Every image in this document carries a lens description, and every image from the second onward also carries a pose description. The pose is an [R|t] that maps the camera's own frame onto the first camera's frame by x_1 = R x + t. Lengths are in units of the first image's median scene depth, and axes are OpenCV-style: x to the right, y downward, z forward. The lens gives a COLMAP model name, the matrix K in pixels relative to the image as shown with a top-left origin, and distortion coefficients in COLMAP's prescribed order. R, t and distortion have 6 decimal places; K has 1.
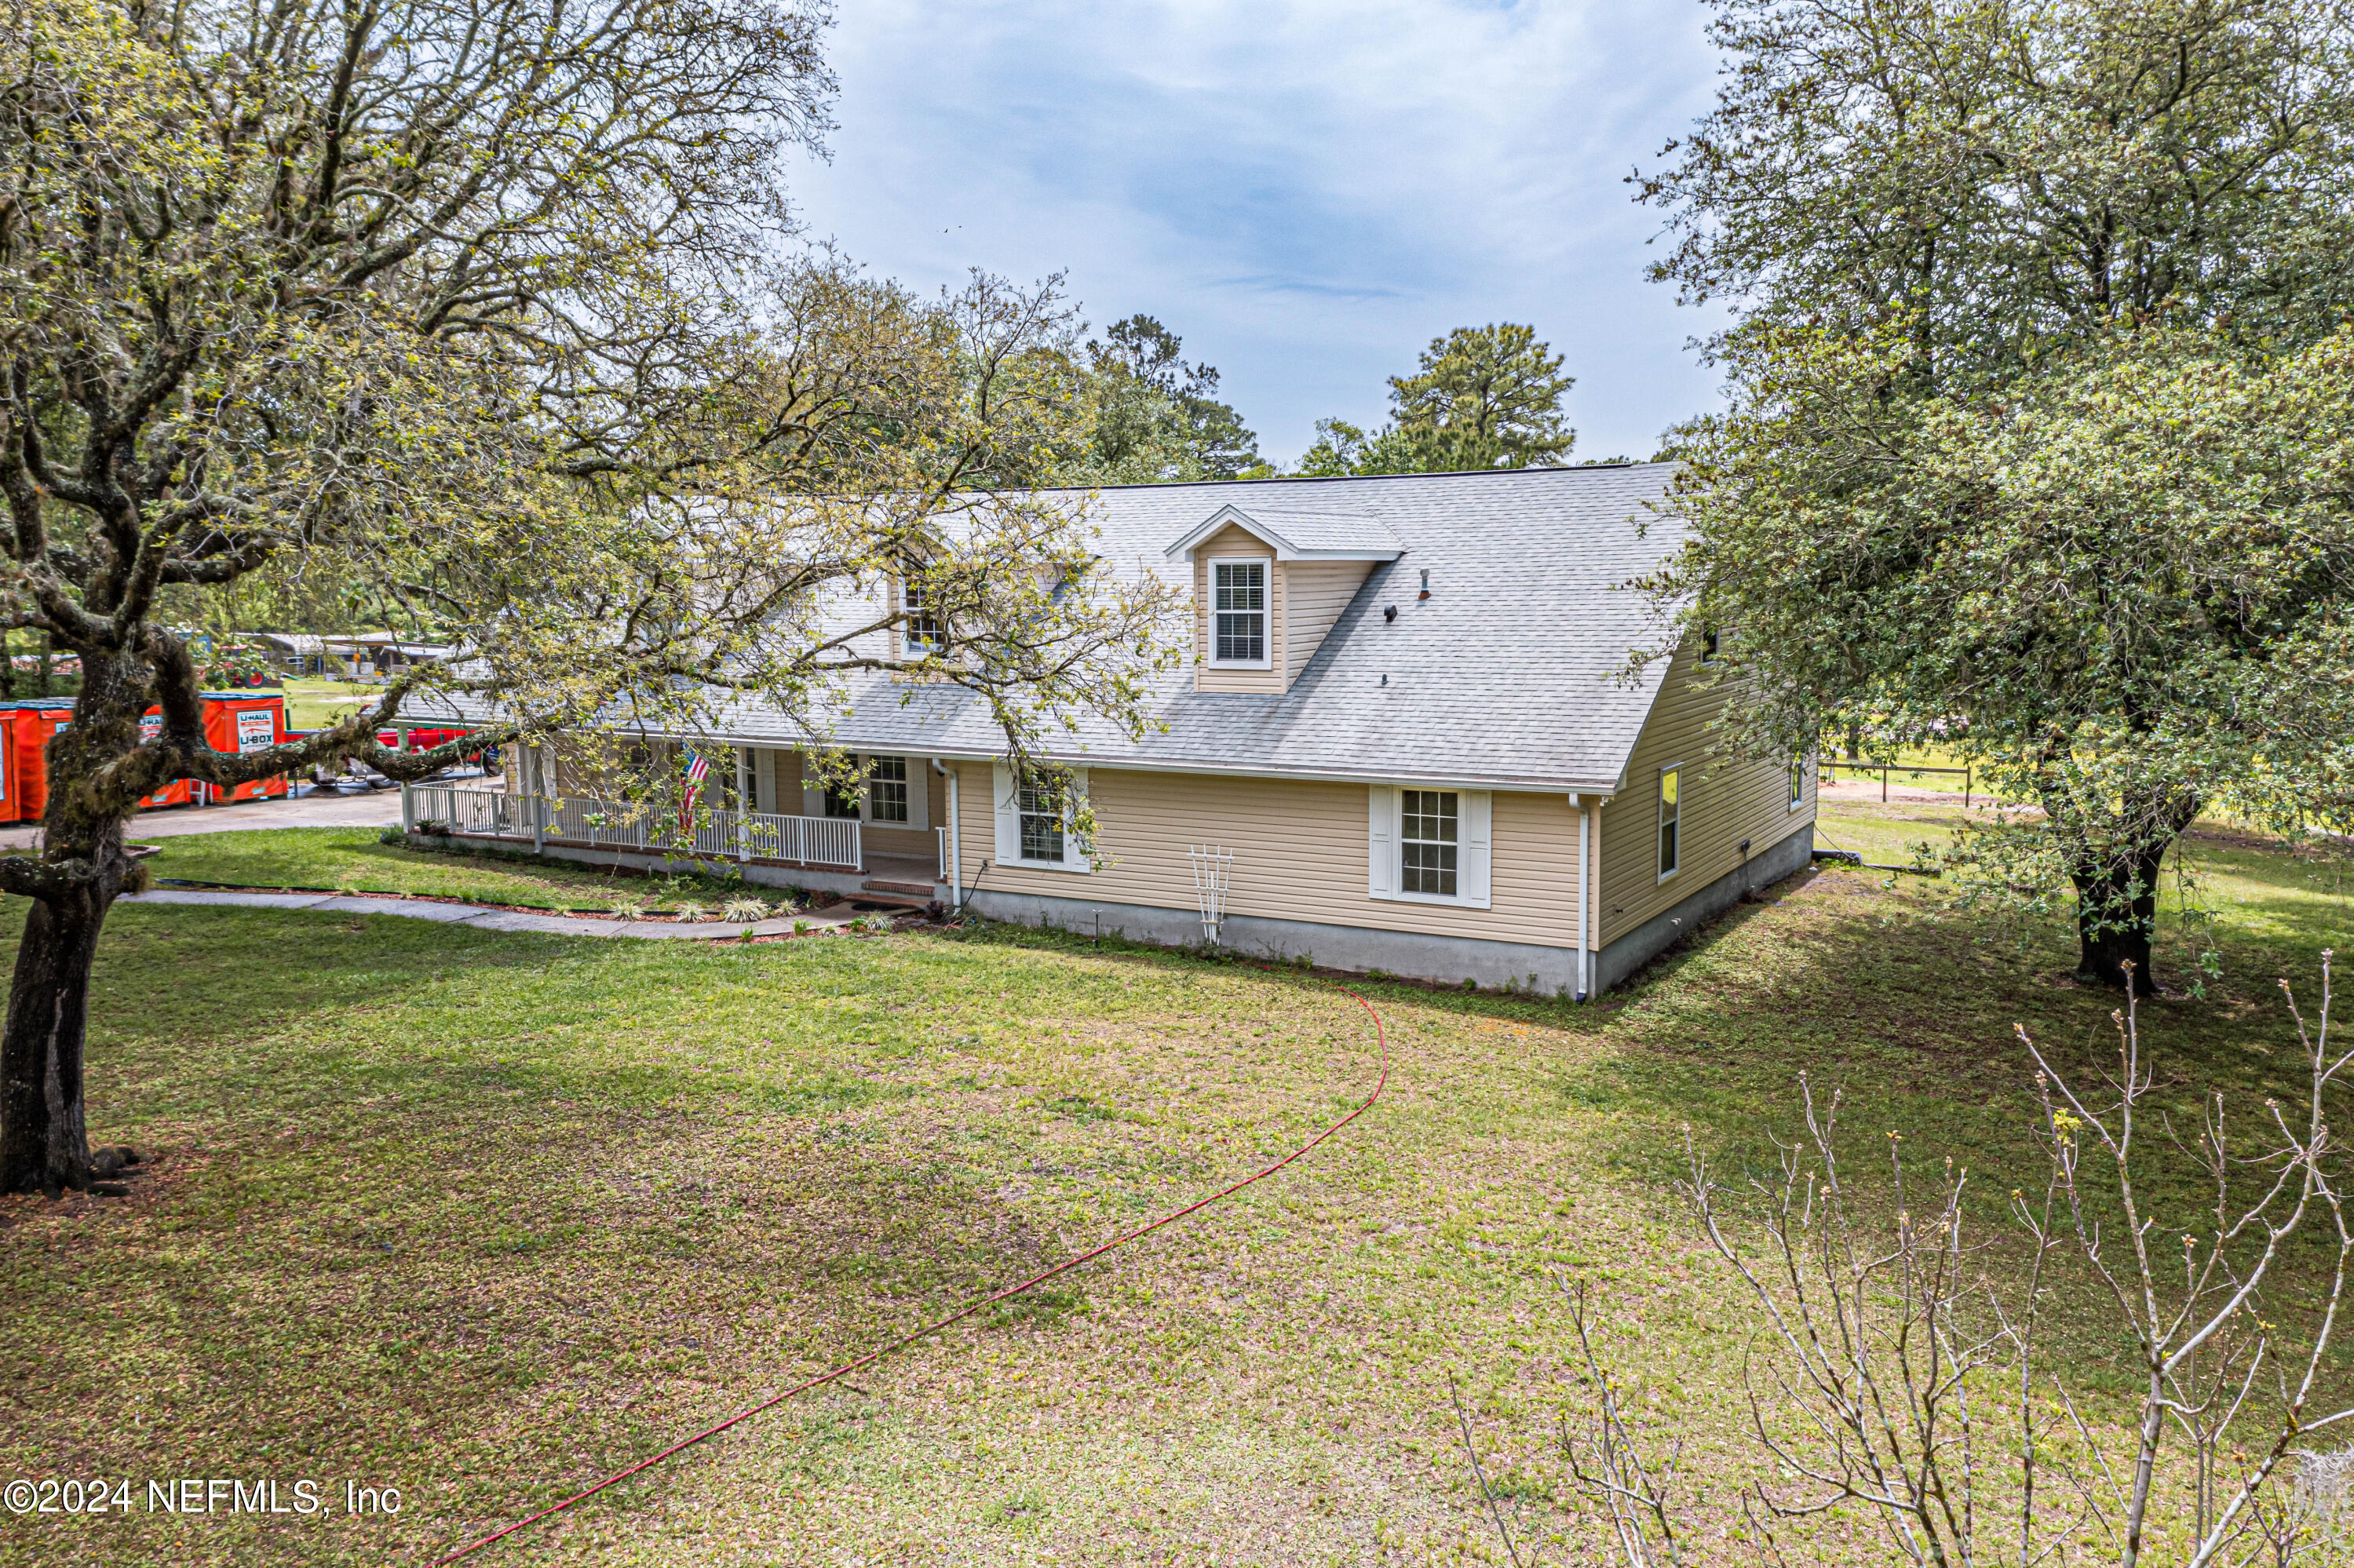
lens RADIAL K [[1798.3, 0, 1172.5], [0, 1798.3, 794.9], [0, 0, 1]] dist [0.239552, -0.325238]
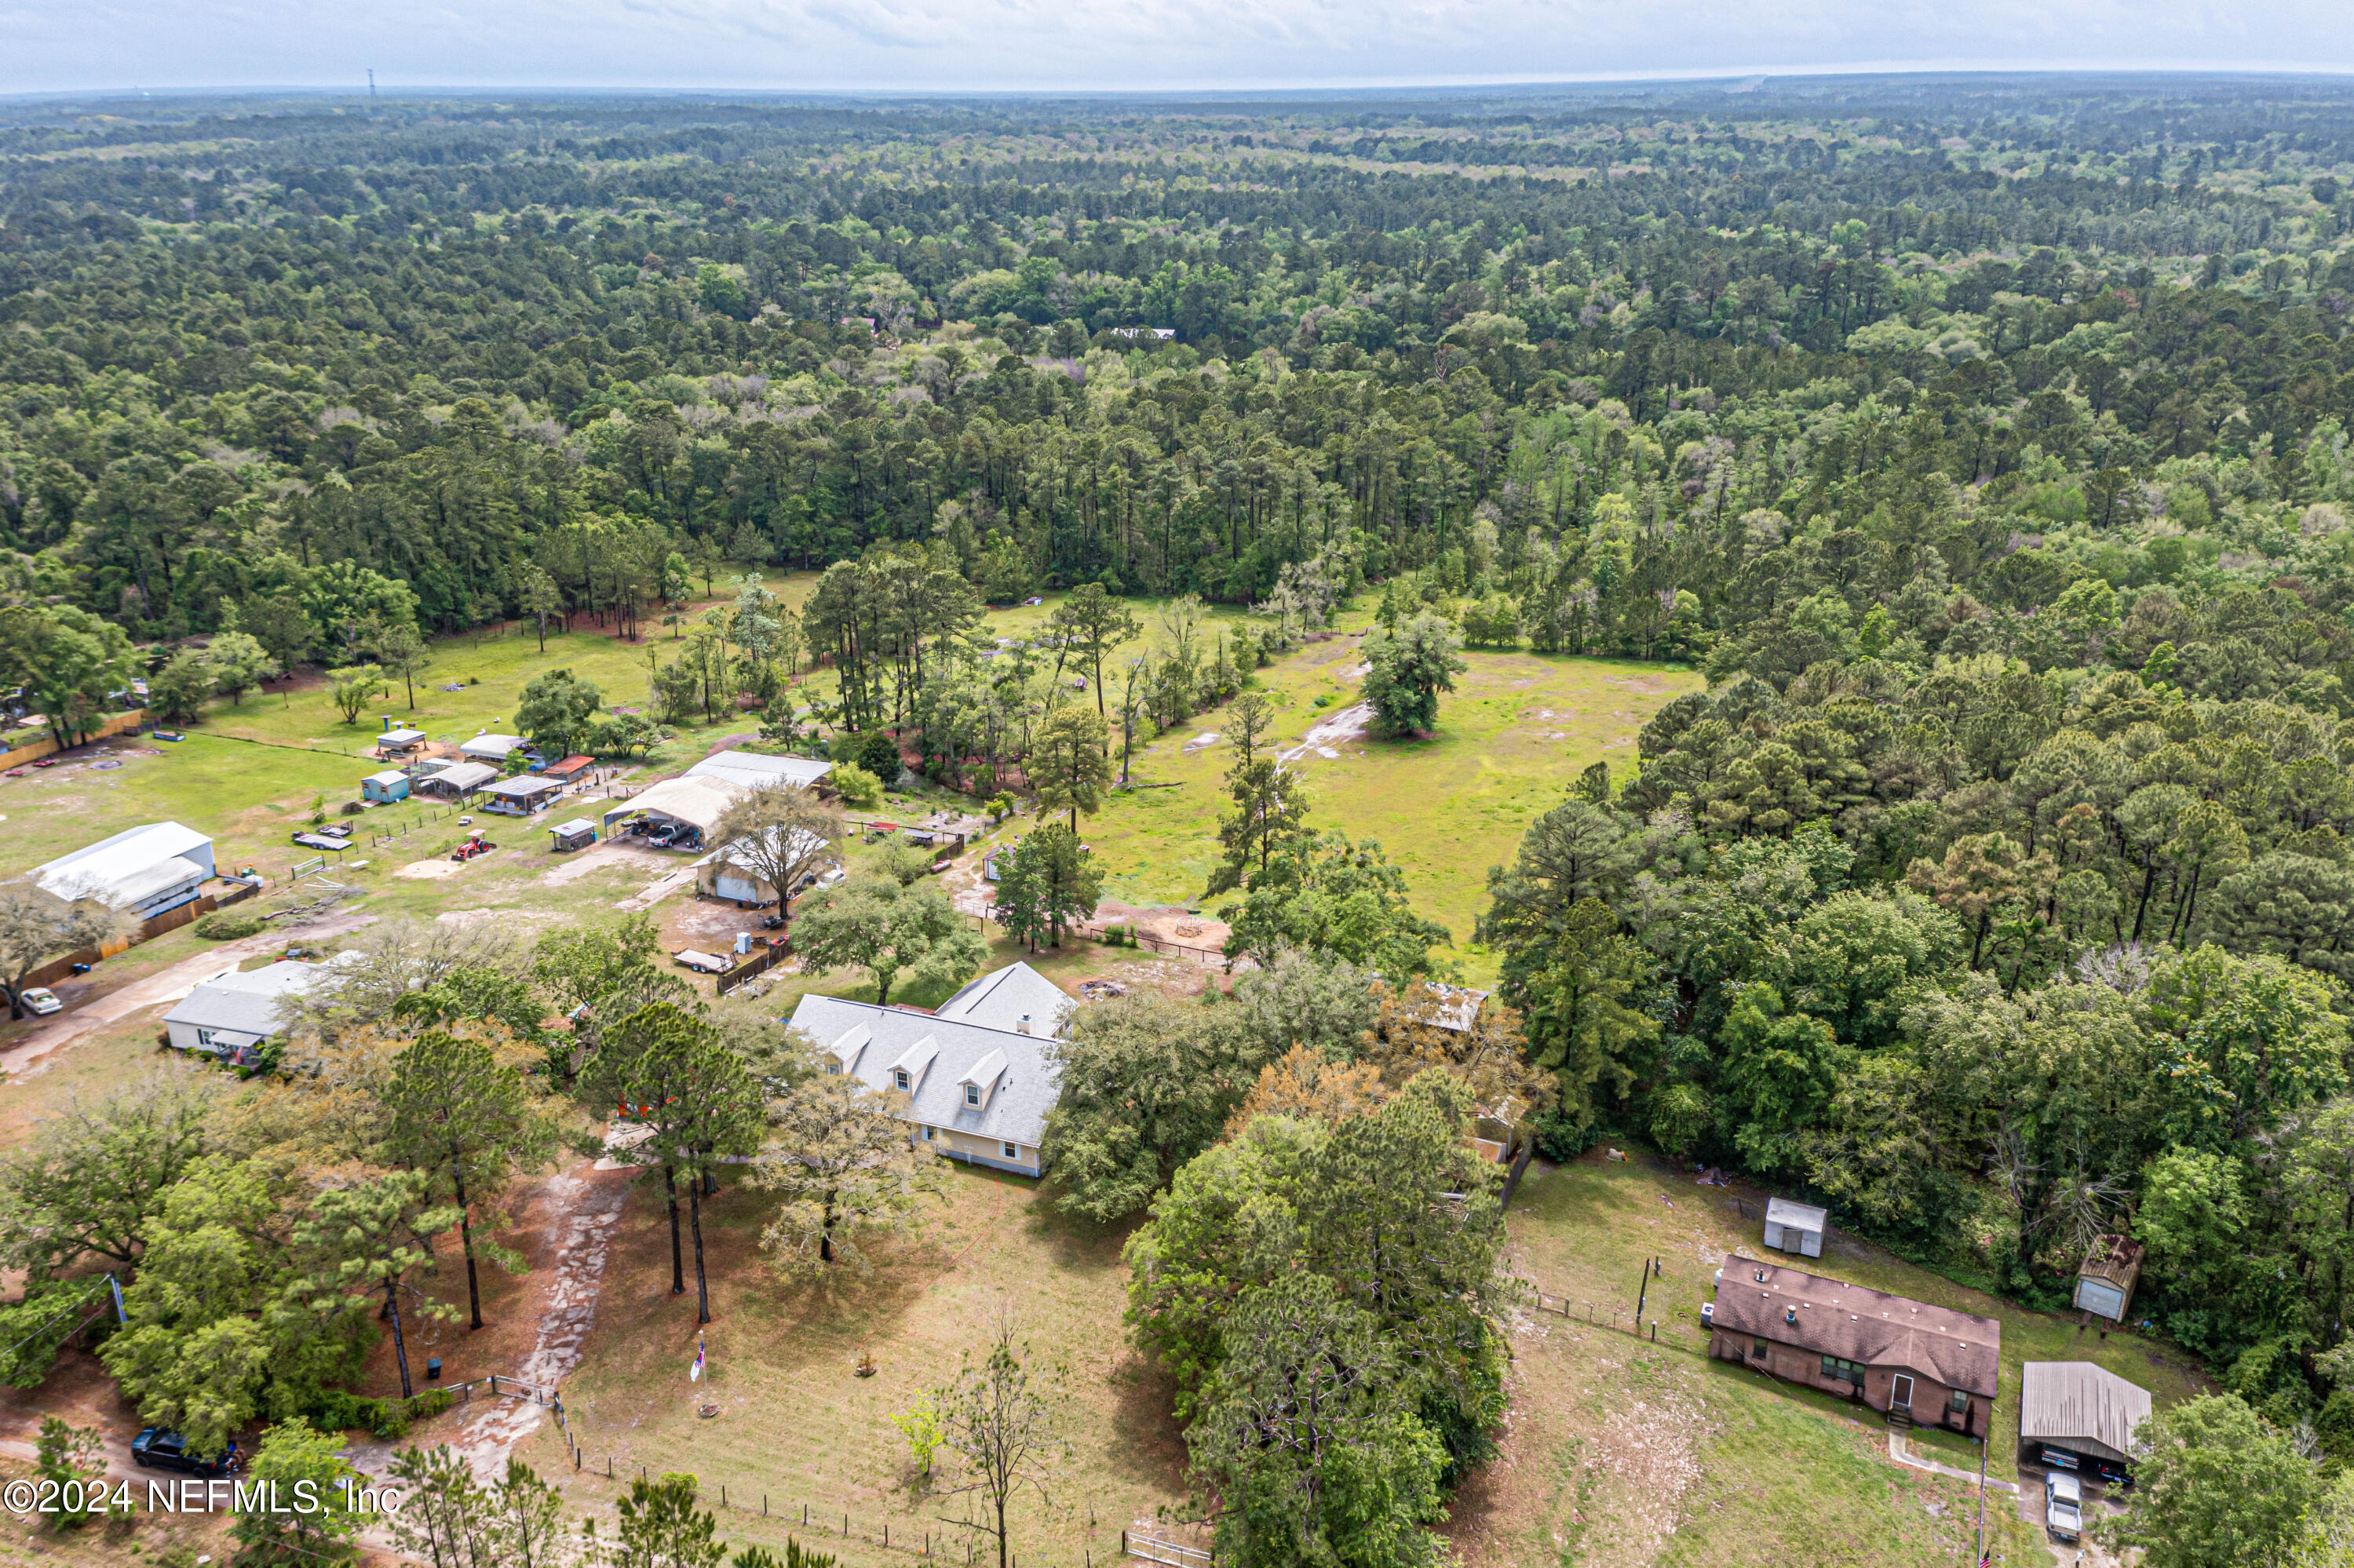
lens RADIAL K [[1798.3, 0, 1172.5], [0, 1798.3, 794.9], [0, 0, 1]] dist [0.239552, -0.325238]
pose [[0.989904, -0.049502, 0.132817, -0.043377], [0.017945, 0.973263, 0.228994, -2.218792], [-0.140602, -0.224298, 0.964324, -4.015817]]
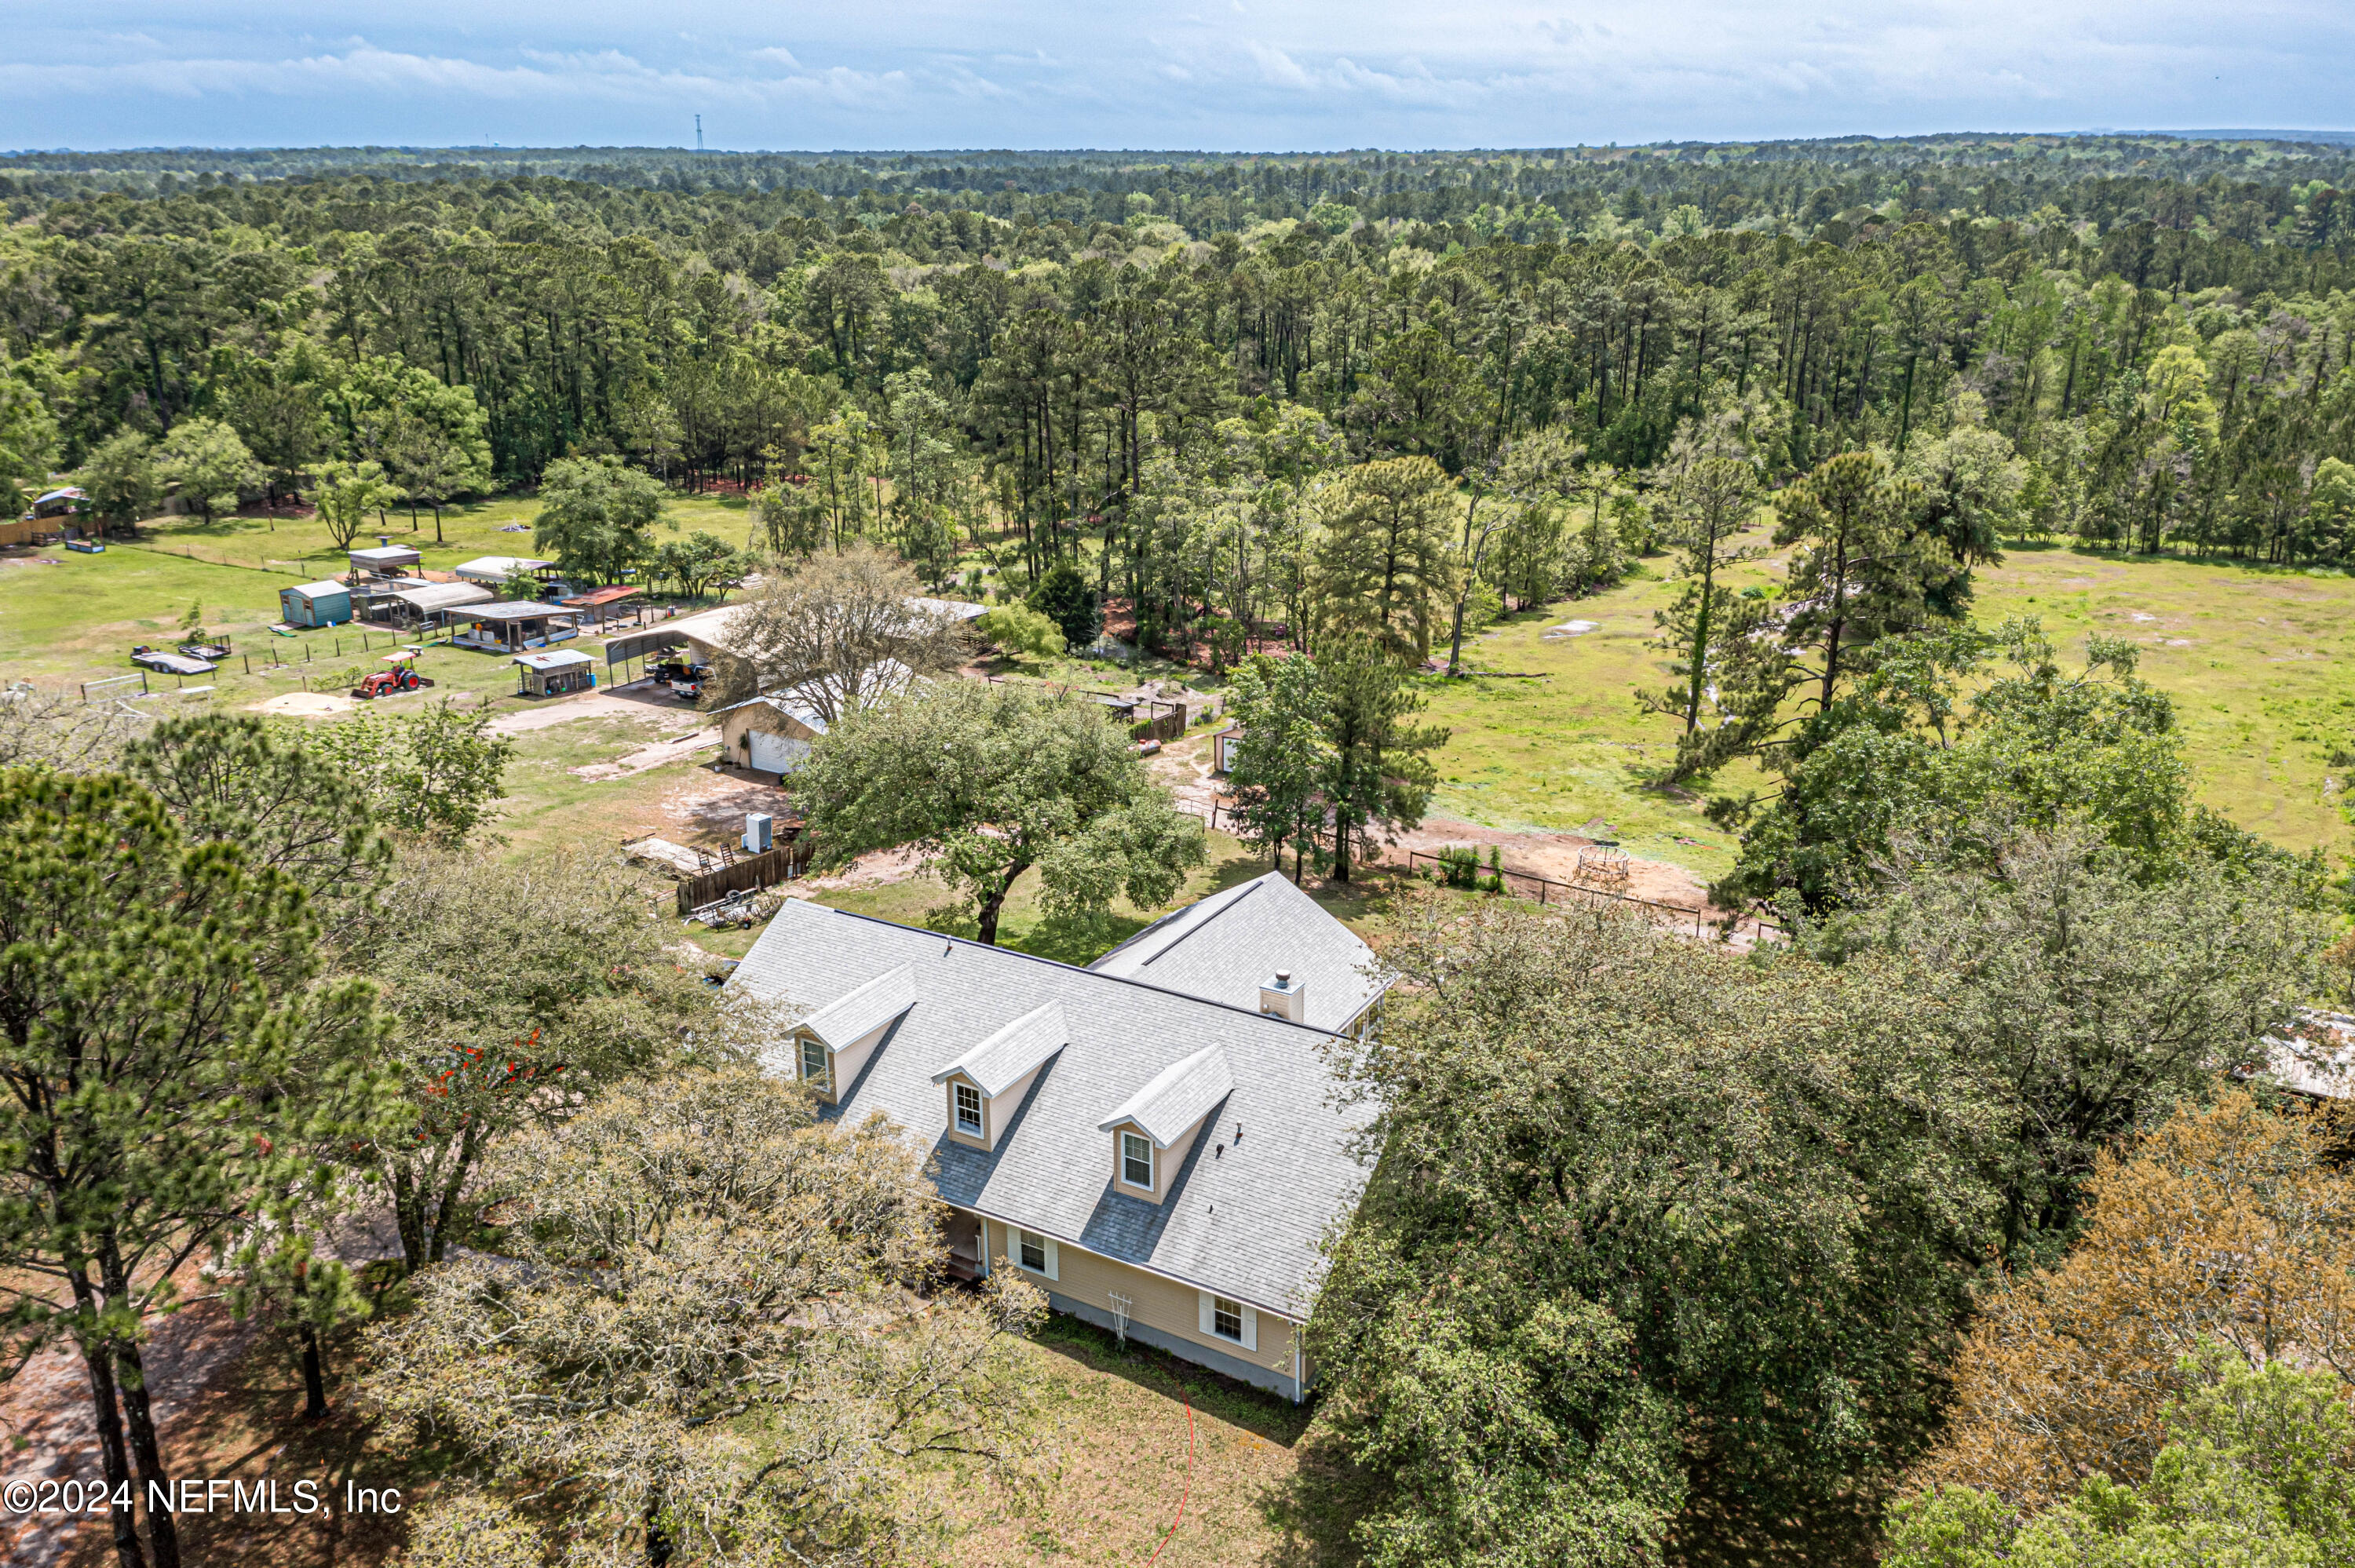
lens RADIAL K [[1799.0, 0, 1173.0], [0, 1799.0, 795.0], [0, 0, 1]] dist [0.239552, -0.325238]
pose [[0.999964, 0.004073, -0.007500, 0.096305], [-0.002516, 0.980415, 0.196927, -0.935152], [0.008155, -0.196901, 0.980389, -0.860365]]
